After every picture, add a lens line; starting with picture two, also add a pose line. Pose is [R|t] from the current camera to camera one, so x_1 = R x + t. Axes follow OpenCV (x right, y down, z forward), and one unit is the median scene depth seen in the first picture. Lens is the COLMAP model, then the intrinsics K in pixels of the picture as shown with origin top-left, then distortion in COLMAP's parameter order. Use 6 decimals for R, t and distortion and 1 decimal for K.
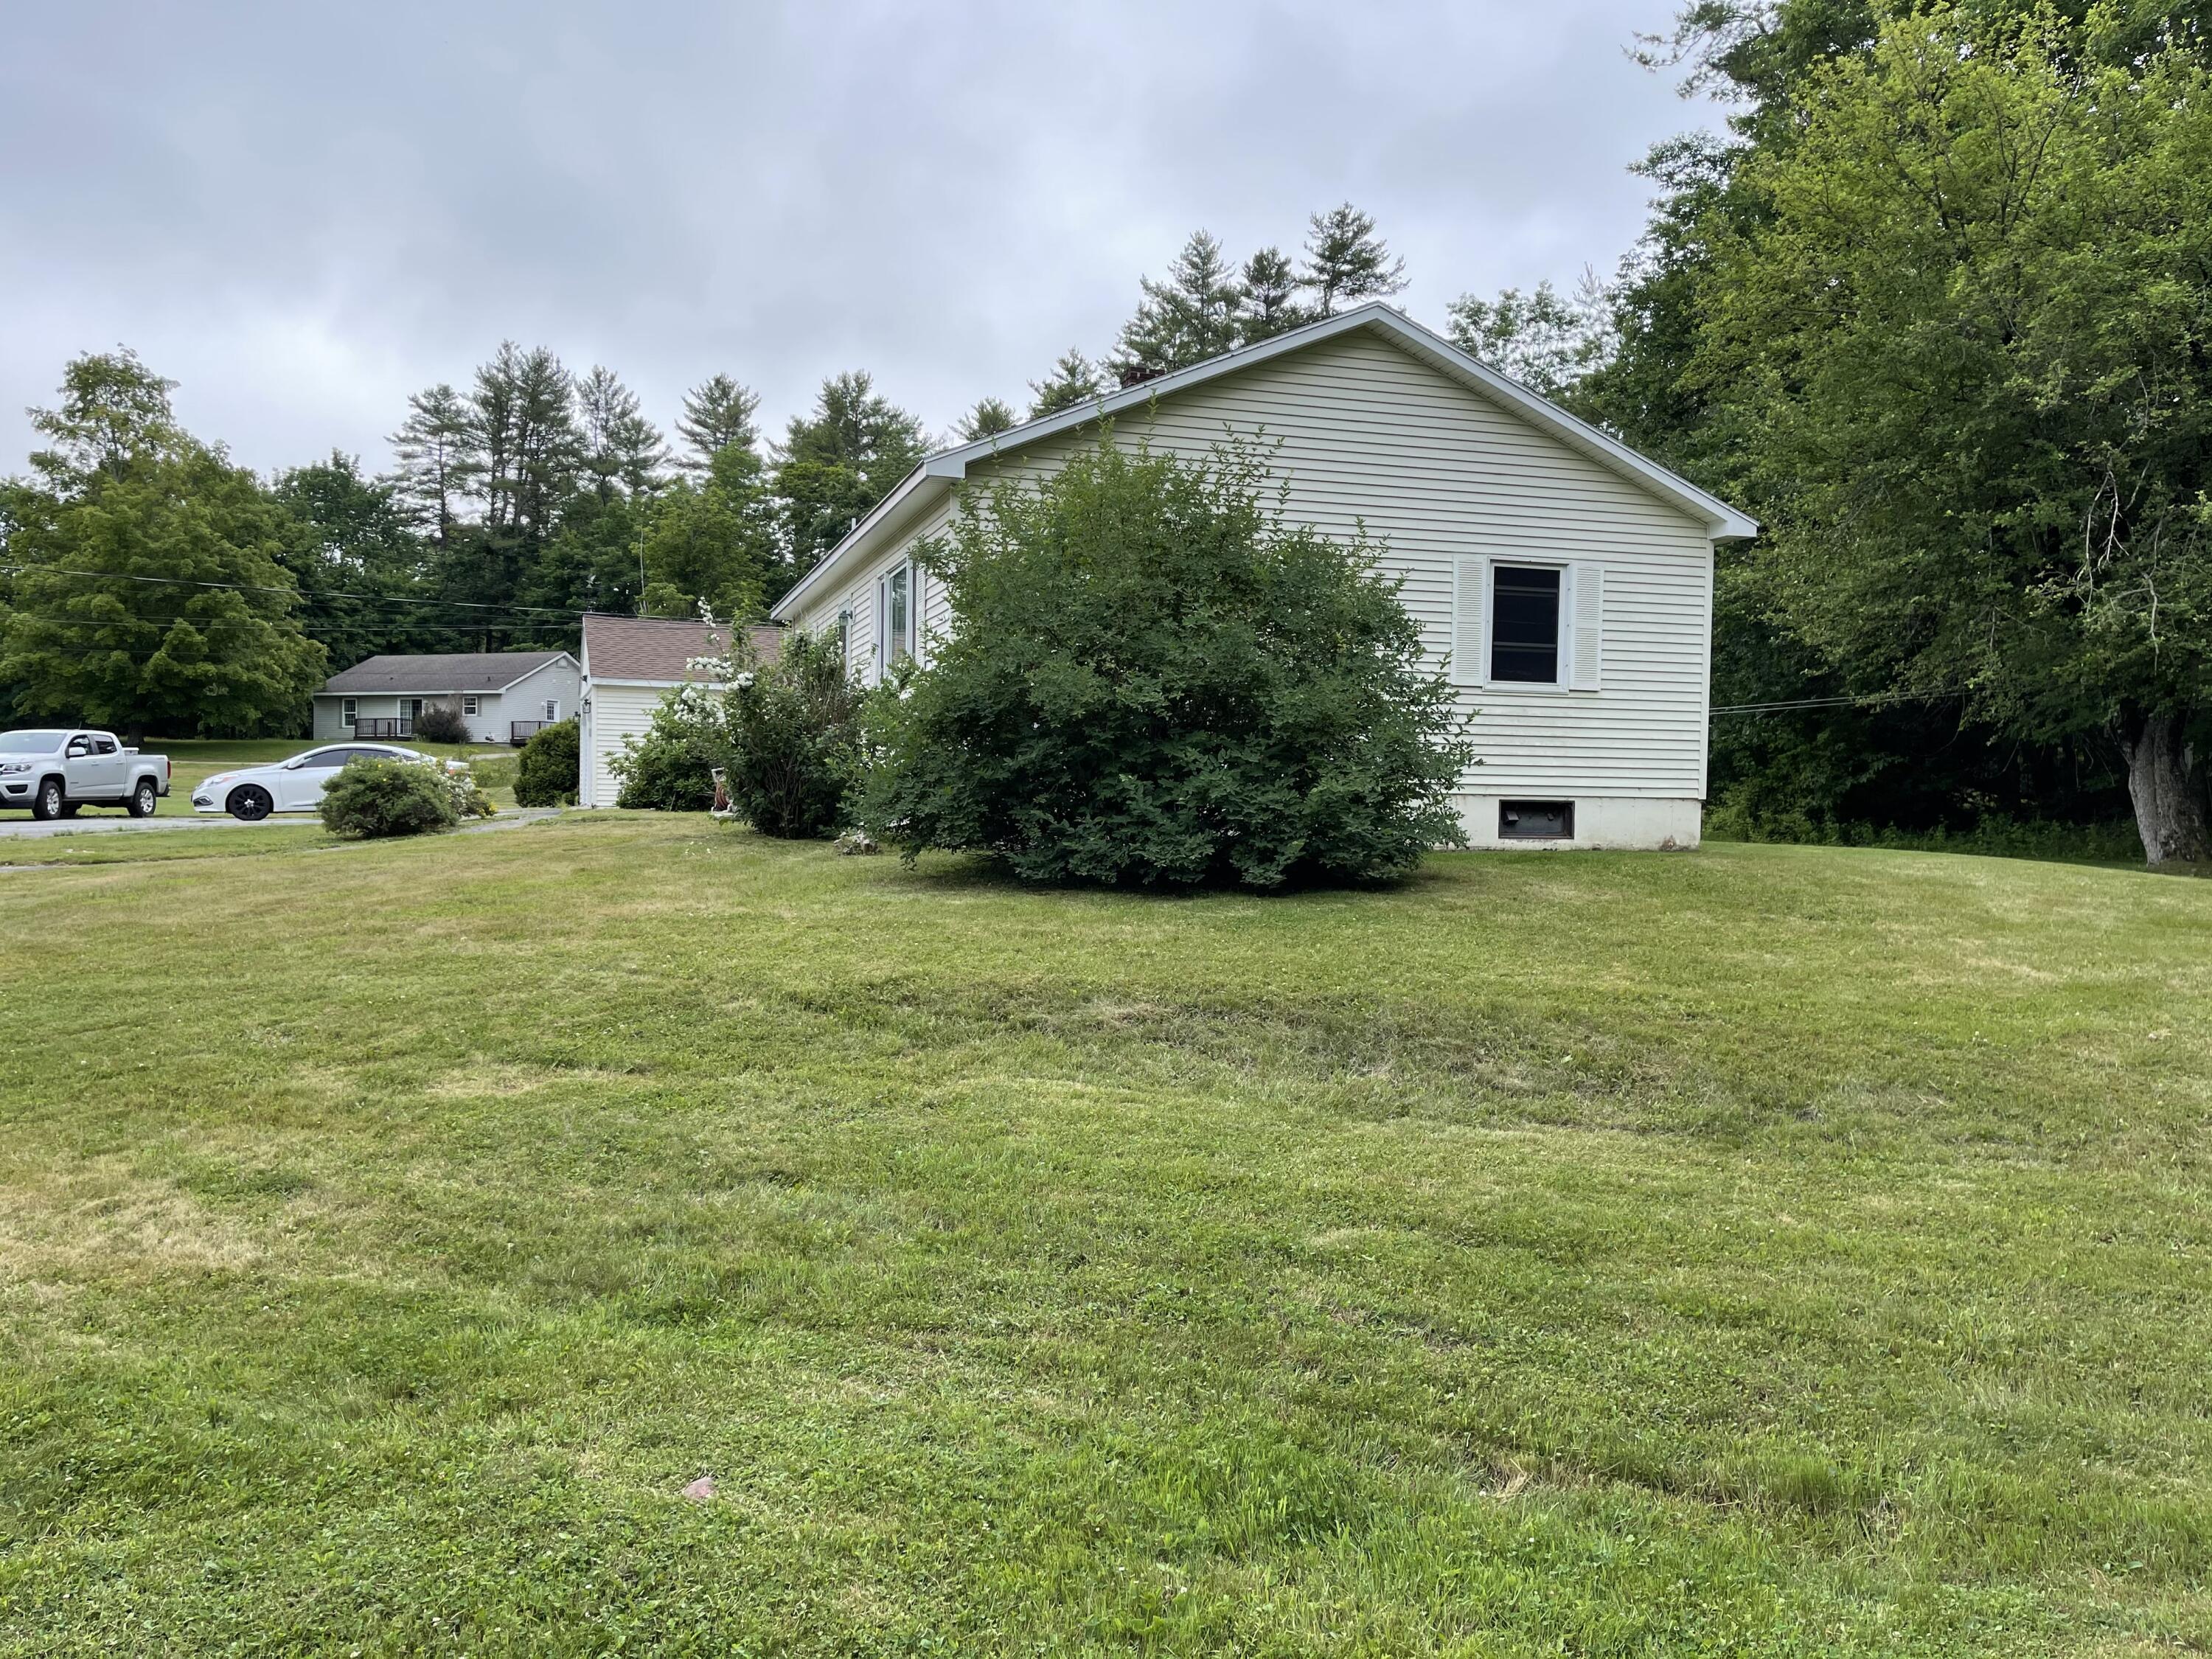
lens RADIAL K [[1656.7, 0, 1112.6], [0, 1656.7, 825.9], [0, 0, 1]] dist [0.064587, -0.087434]
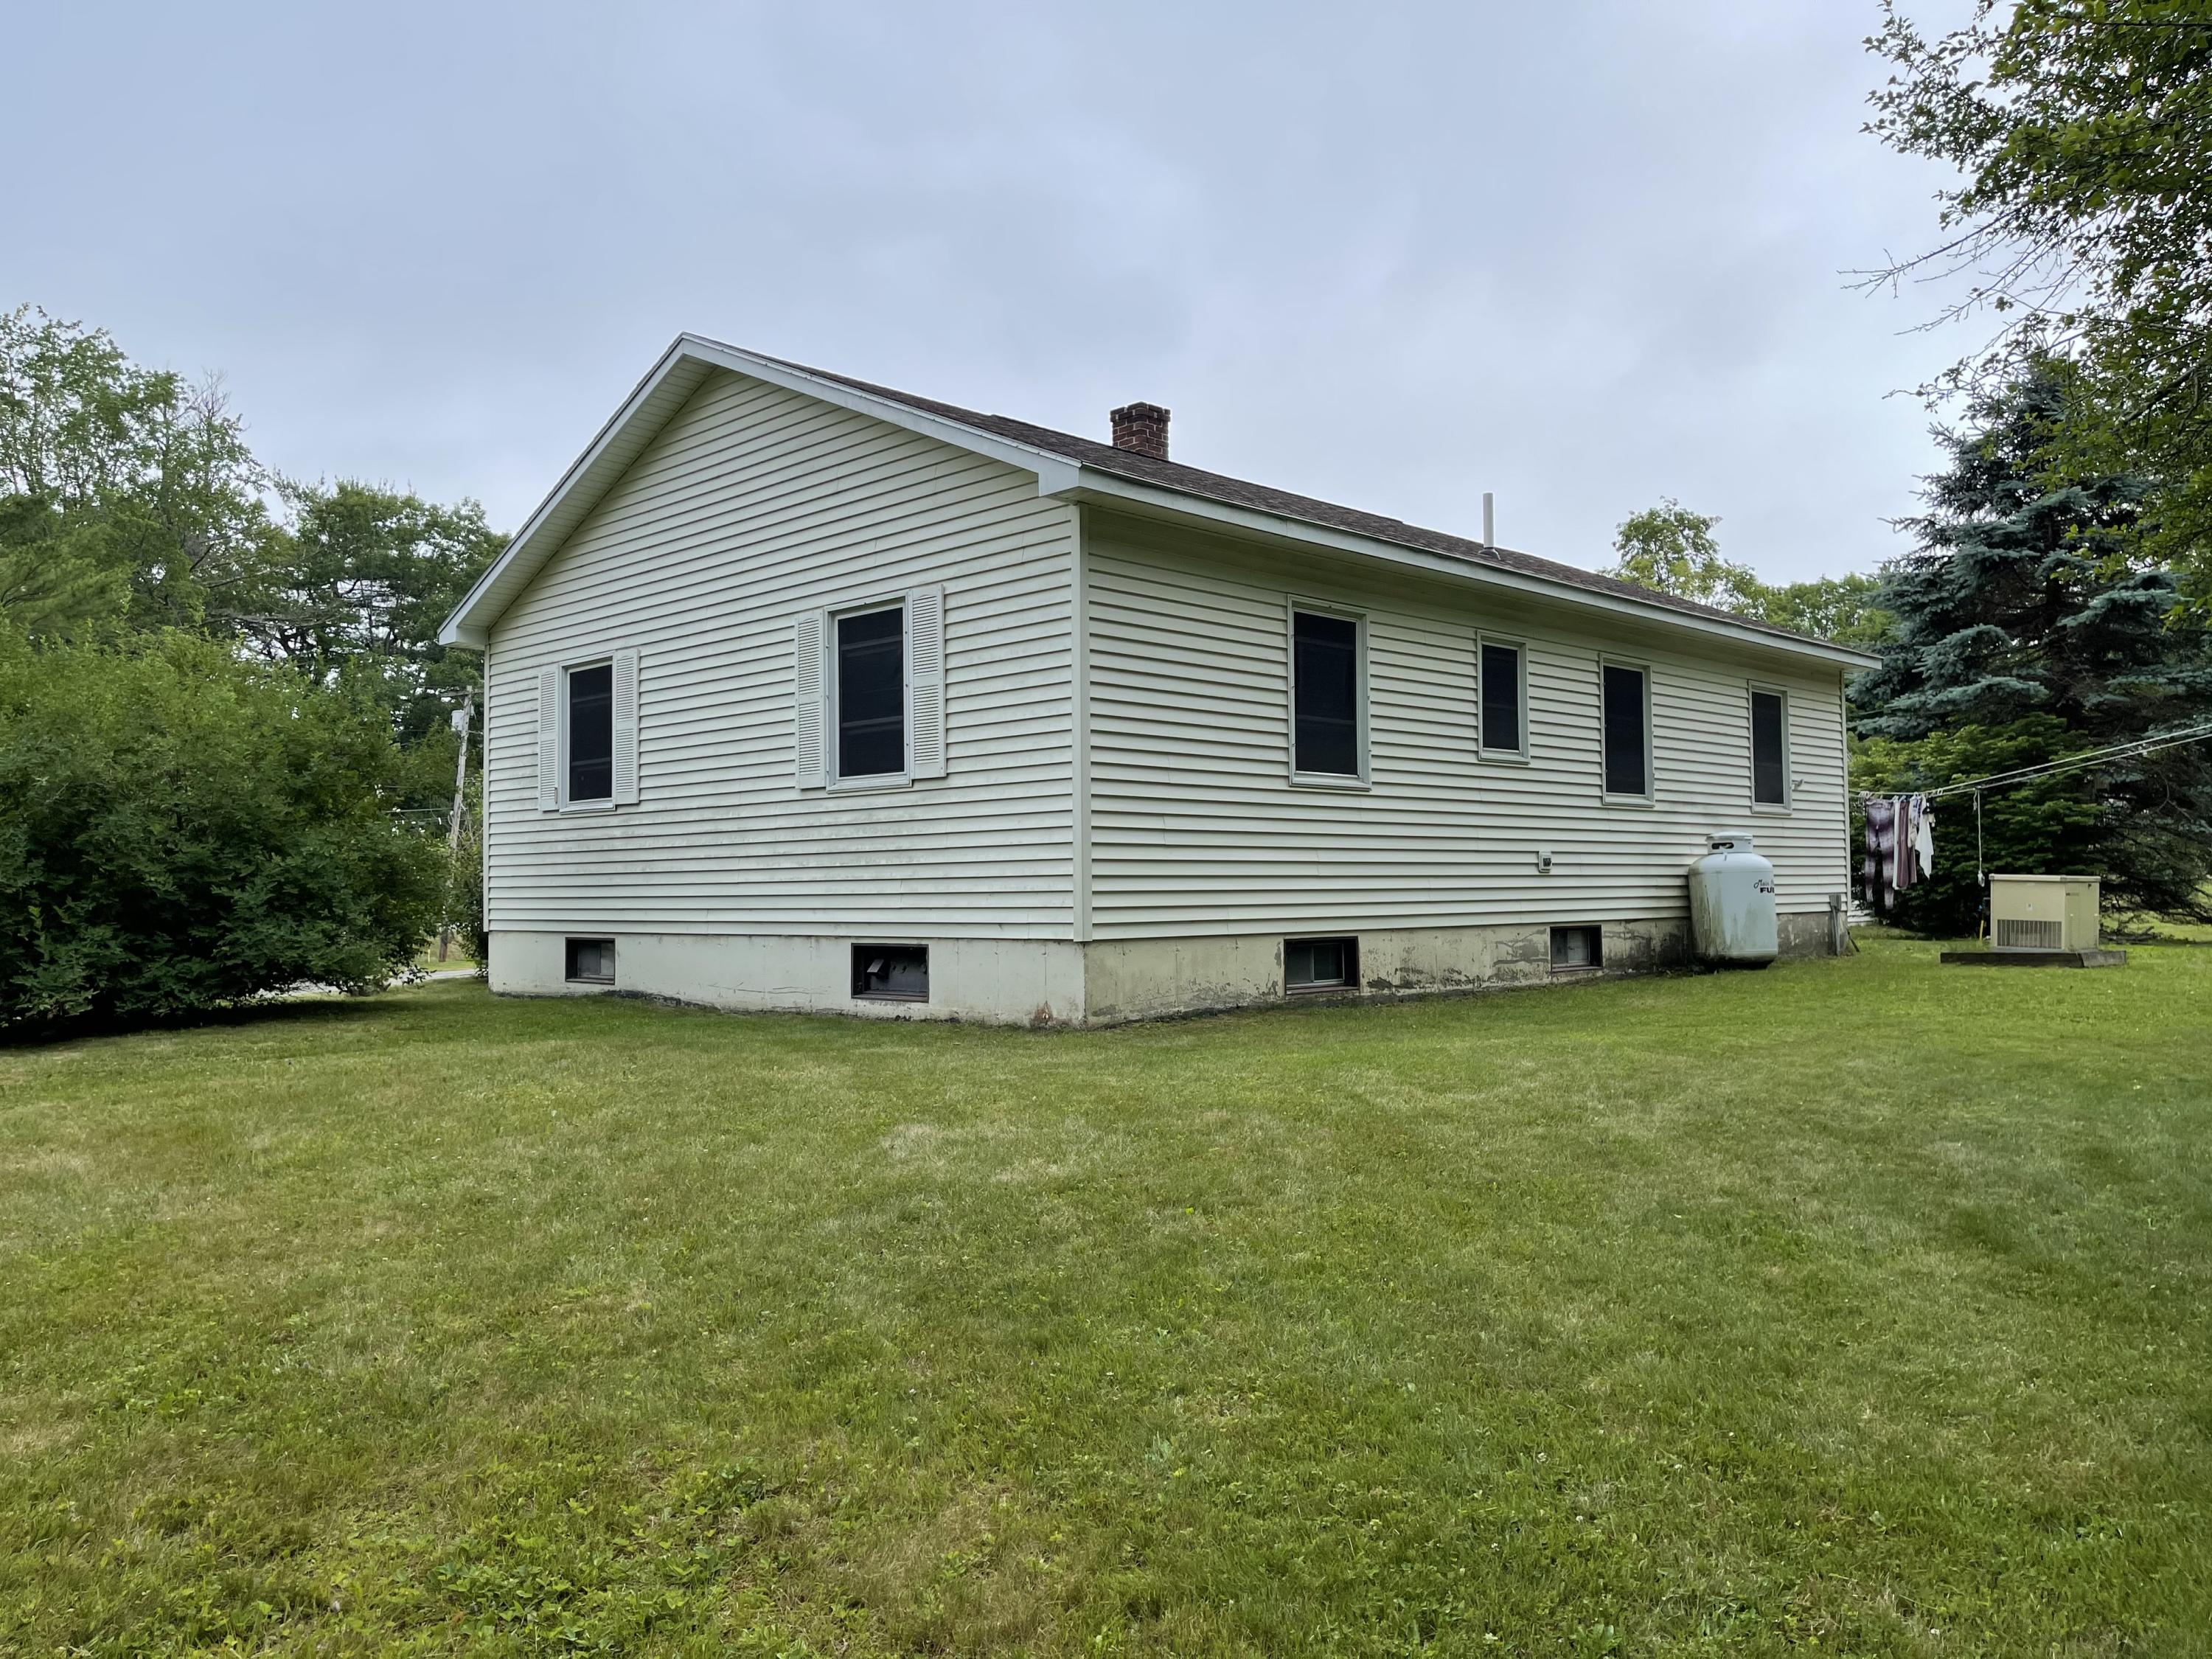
lens RADIAL K [[1656.7, 0, 1103.2], [0, 1656.7, 839.9], [0, 0, 1]] dist [0.064587, -0.087434]
pose [[0.459897, -0.046807, -0.886738, 0.903015], [0.002068, 0.998663, -0.051643, -0.022760], [0.887970, 0.021916, 0.459379, 0.759441]]
